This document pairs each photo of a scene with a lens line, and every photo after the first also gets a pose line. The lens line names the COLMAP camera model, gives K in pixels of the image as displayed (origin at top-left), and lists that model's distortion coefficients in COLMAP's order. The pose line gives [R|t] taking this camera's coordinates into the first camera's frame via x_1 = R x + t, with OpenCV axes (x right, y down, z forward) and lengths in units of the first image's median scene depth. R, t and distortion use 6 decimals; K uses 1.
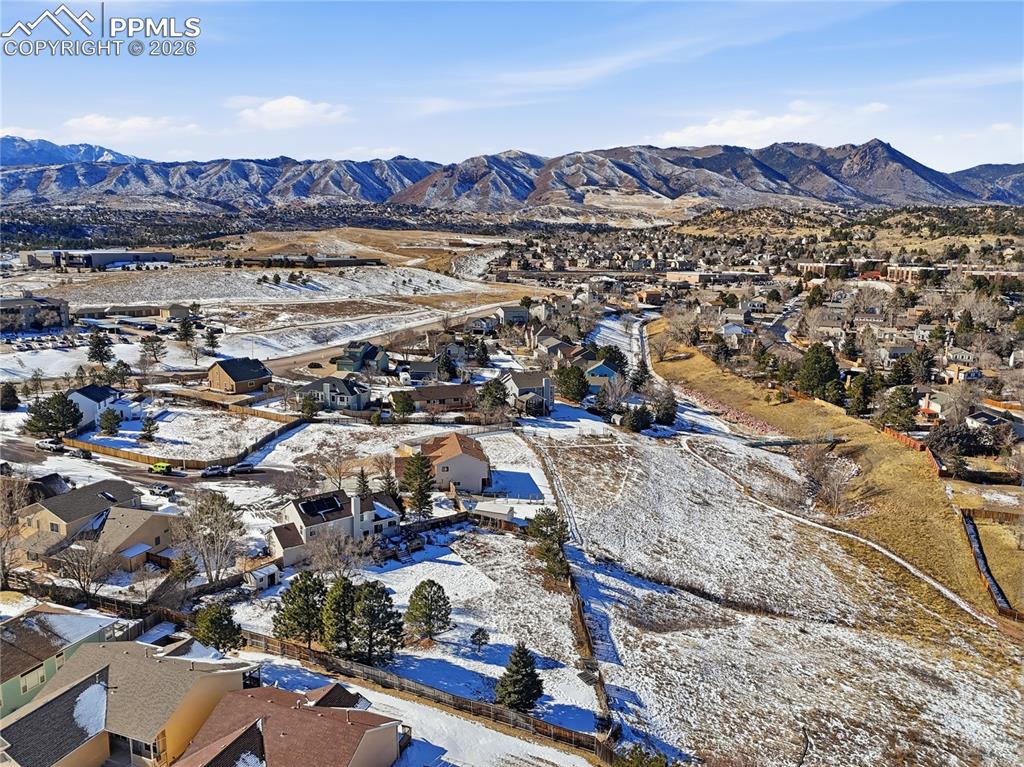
lens RADIAL K [[739.5, 0, 512.0], [0, 739.5, 383.5], [0, 0, 1]] dist [0.077067, -0.076364]
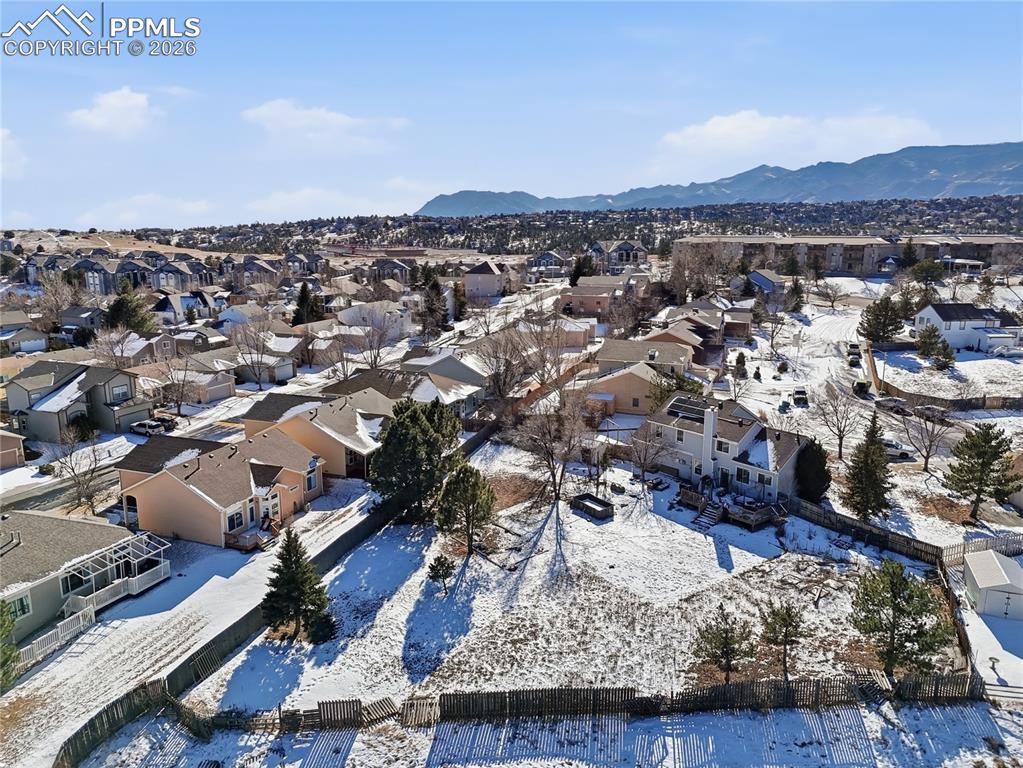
lens RADIAL K [[738.8, 0, 511.5], [0, 738.8, 384.0], [0, 0, 1]] dist [0.077067, -0.076364]
pose [[-0.002421, 0.193707, -0.981056, 0.232727], [-0.183385, 0.964335, 0.190858, 0.017128], [0.983038, 0.180373, 0.033189, 0.408796]]
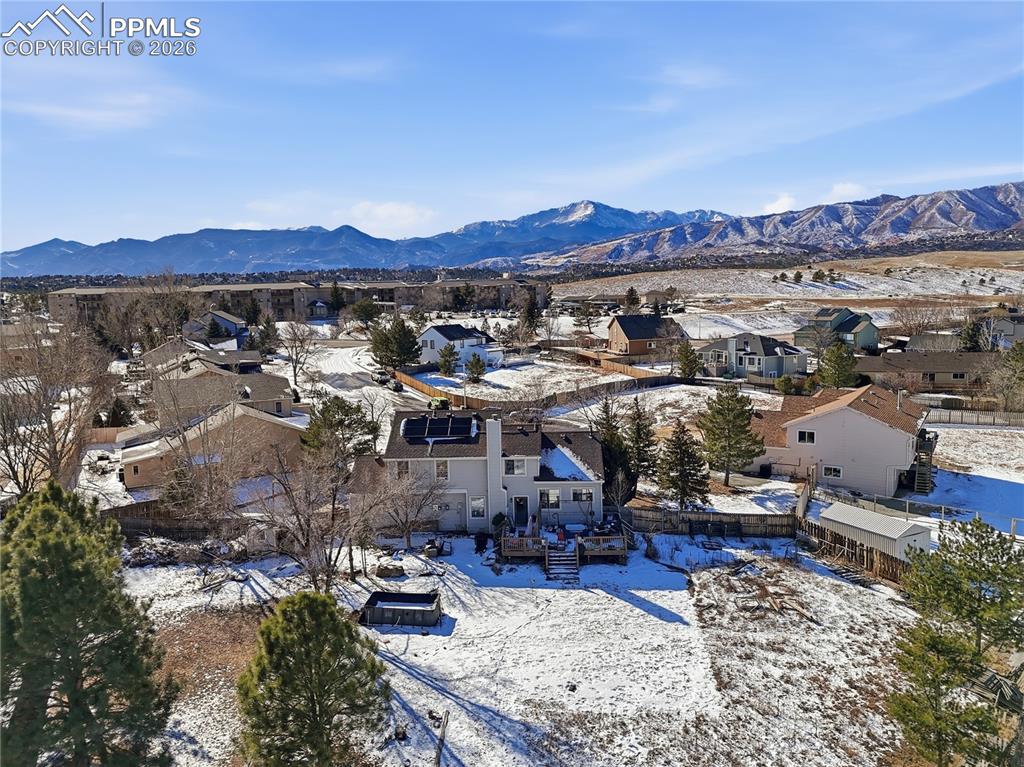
lens RADIAL K [[752.5, 0, 512.0], [0, 752.5, 383.5], [0, 0, 1]] dist [0.066466, -0.055199]
pose [[0.742269, 0.047358, -0.668426, 0.061934], [-0.087687, 0.995787, -0.026823, 0.072872], [0.664340, 0.078522, 0.743295, 0.333208]]
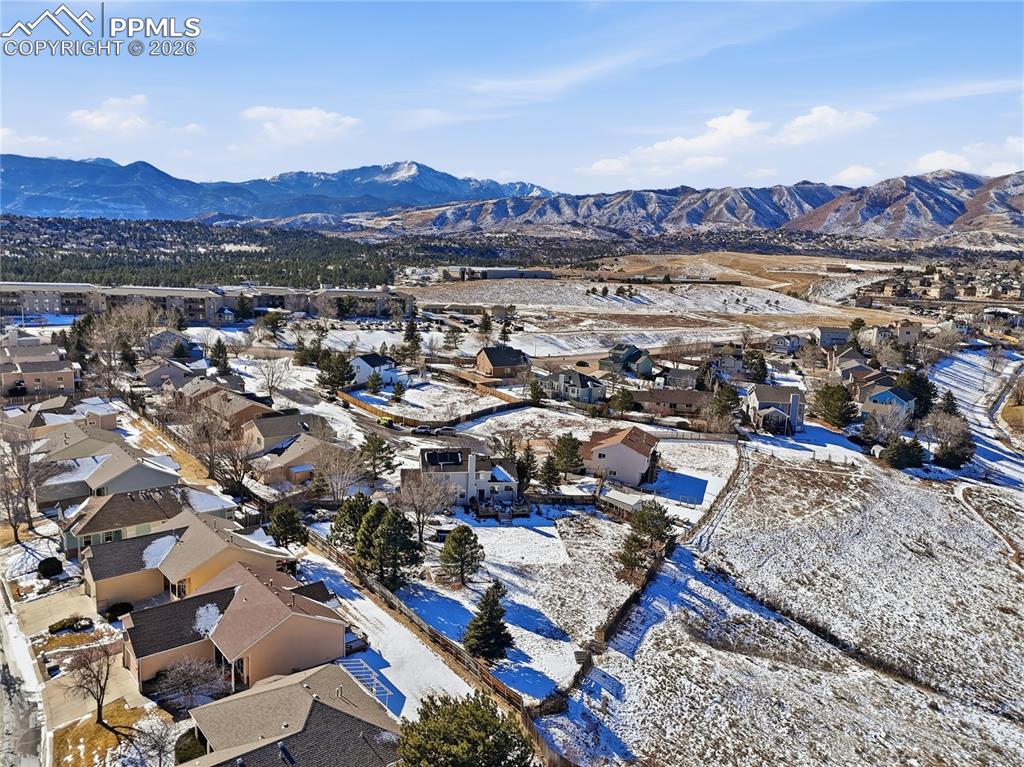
lens RADIAL K [[739.5, 0, 512.0], [0, 739.5, 383.5], [0, 0, 1]] dist [0.077067, -0.076364]
pose [[0.876845, 0.100421, -0.470169, 0.171872], [-0.116577, 0.993168, -0.005285, 0.024940], [0.466426, 0.059445, 0.882561, 0.038587]]
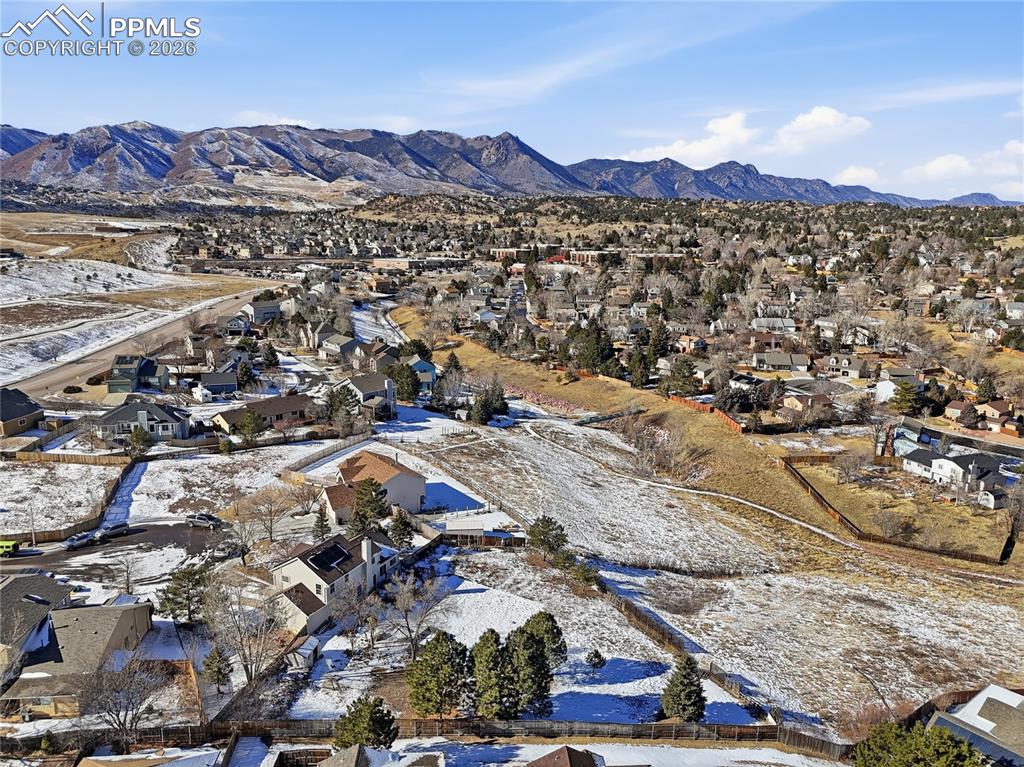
lens RADIAL K [[739.5, 0, 512.0], [0, 739.5, 383.5], [0, 0, 1]] dist [0.077067, -0.076364]
pose [[0.904769, -0.093732, 0.415461, -0.207739], [0.085002, 0.995597, 0.039504, -0.027032], [-0.417335, -0.000427, 0.908753, 0.064951]]
